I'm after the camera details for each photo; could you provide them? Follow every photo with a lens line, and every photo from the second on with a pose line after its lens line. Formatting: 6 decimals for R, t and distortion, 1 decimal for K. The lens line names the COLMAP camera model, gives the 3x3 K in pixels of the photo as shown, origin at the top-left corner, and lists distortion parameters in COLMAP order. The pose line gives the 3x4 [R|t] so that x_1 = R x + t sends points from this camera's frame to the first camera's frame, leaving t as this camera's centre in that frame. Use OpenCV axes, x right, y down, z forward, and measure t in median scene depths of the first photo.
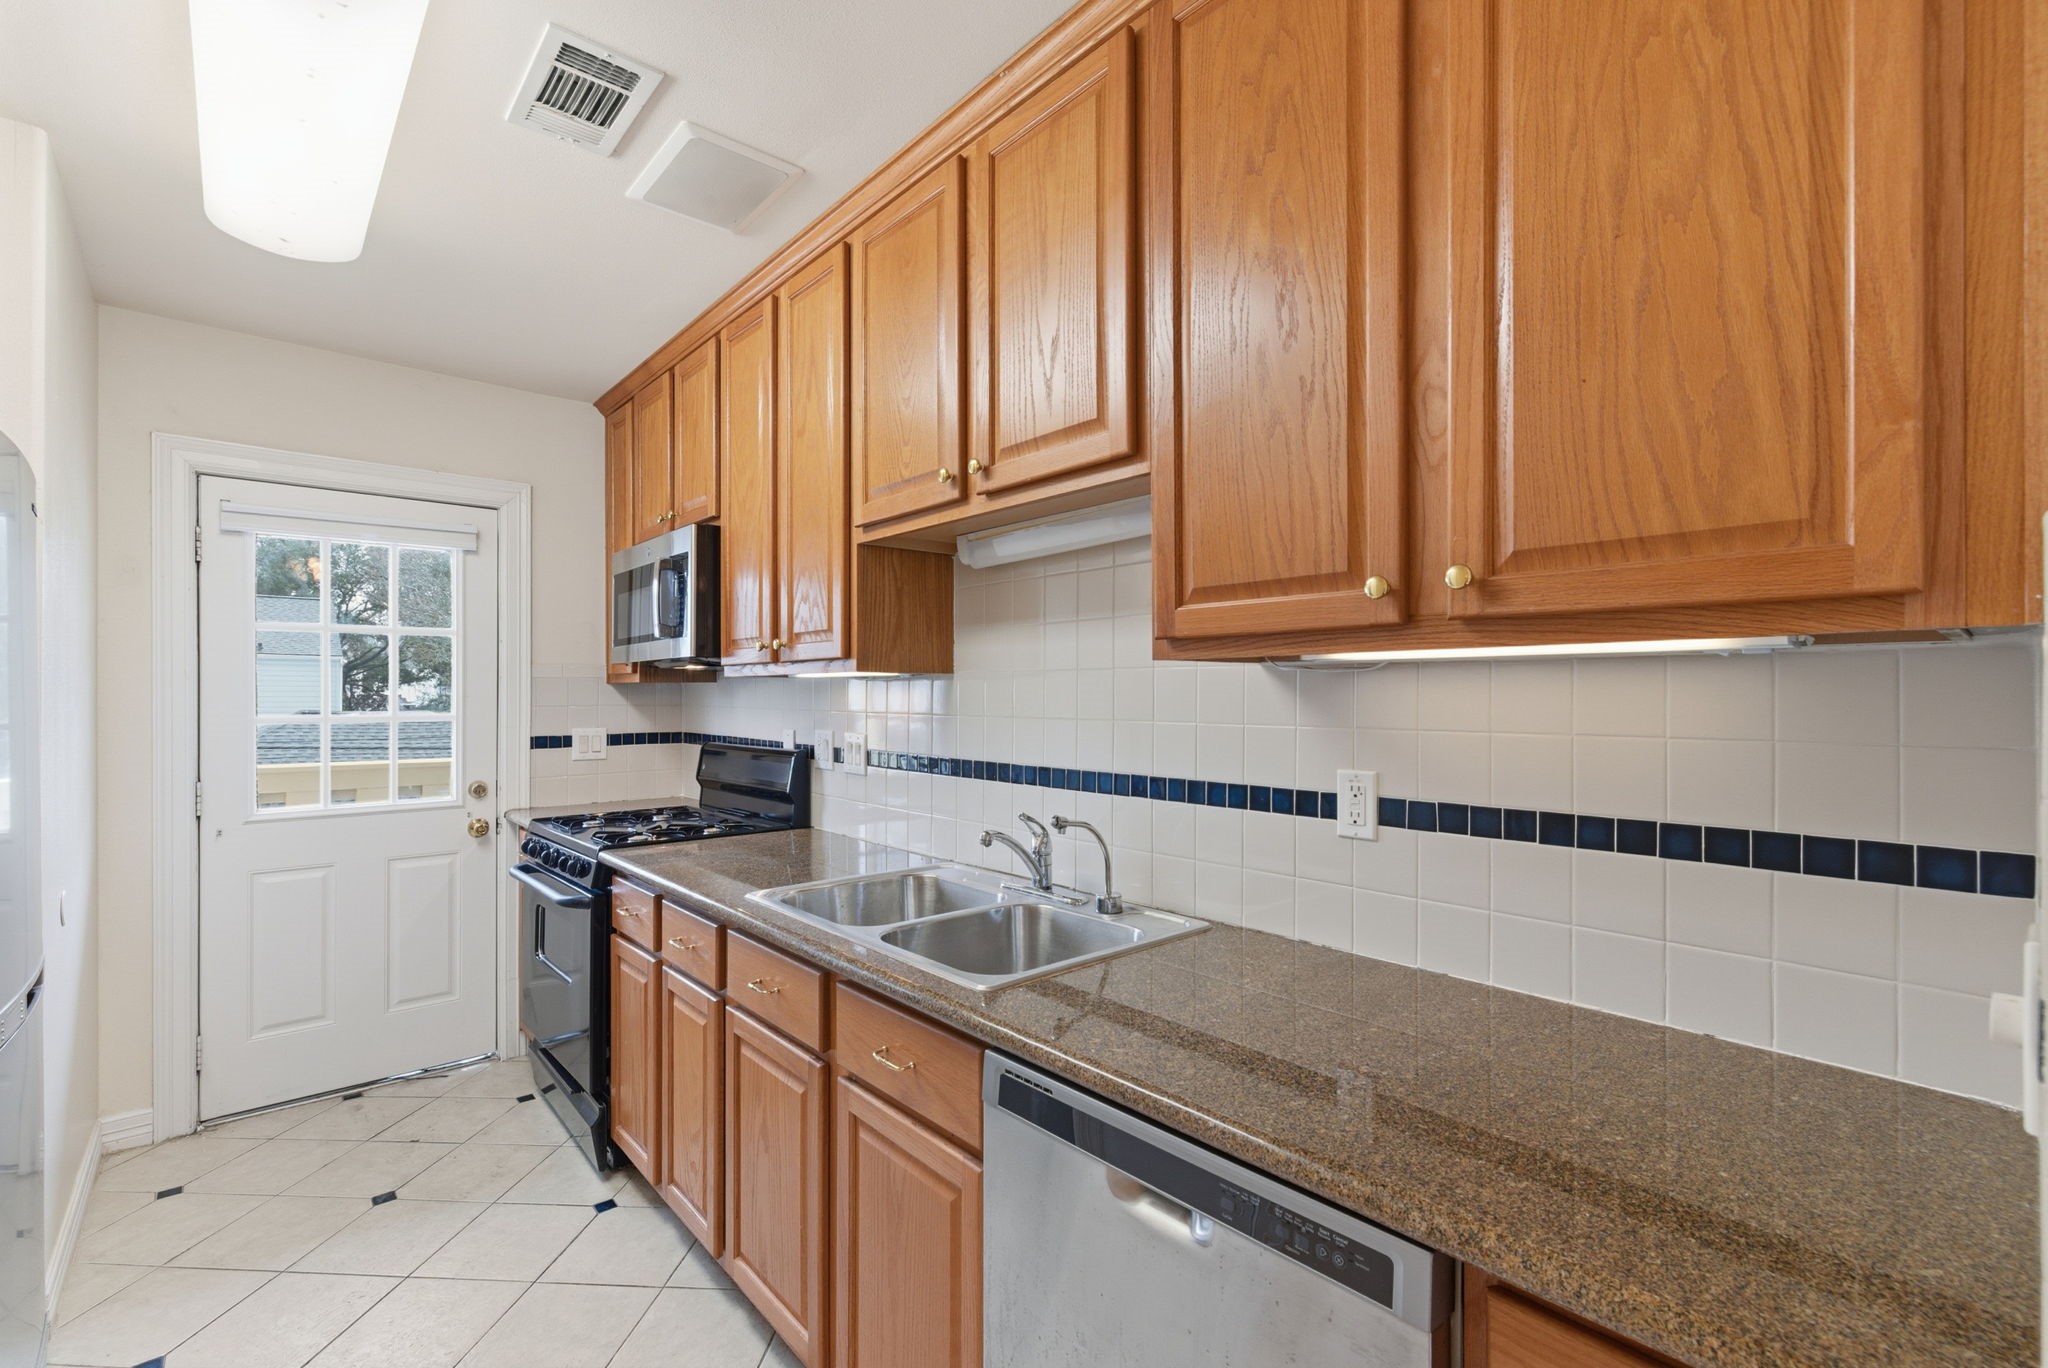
lens RADIAL K [[900.5, 0, 1029.5], [0, 900.5, 692.4], [0, 0, 1]] dist [-0.003174, 0.002519]
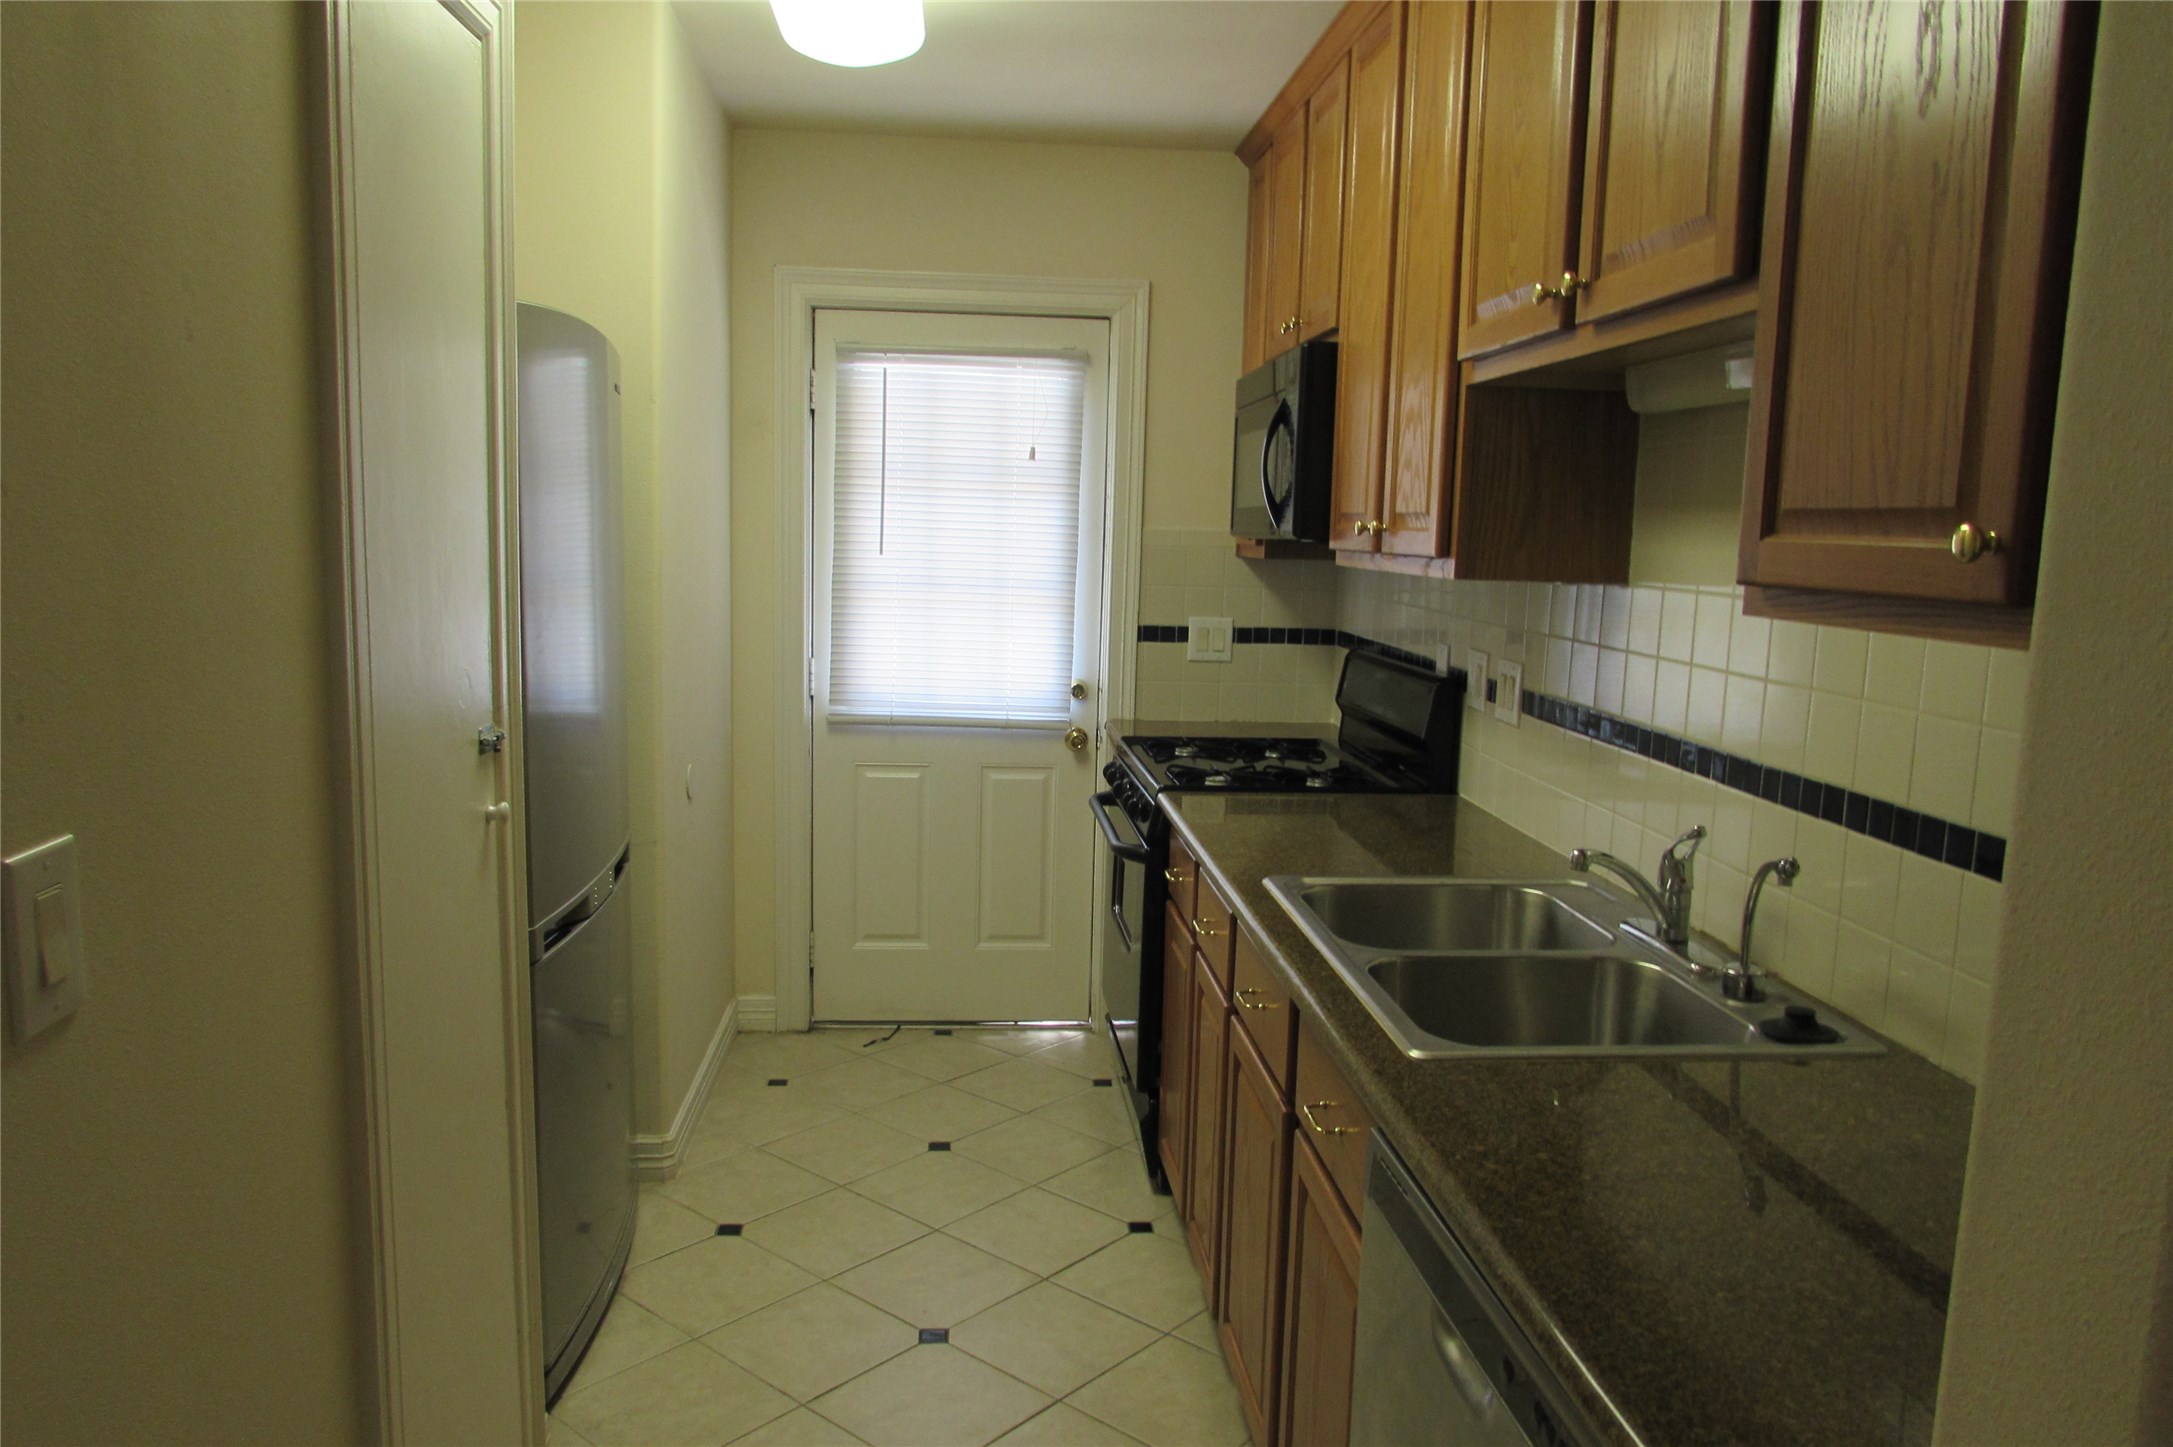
lens RADIAL K [[1549.5, 0, 1084.0], [0, 1549.5, 723.4], [0, 0, 1]] dist [-0.030185, 0.012694]
pose [[0.796443, 0.099243, -0.596515, 0.246279], [-0.022715, 0.990655, 0.134489, -0.056079], [0.604287, -0.093563, 0.791254, -0.077596]]
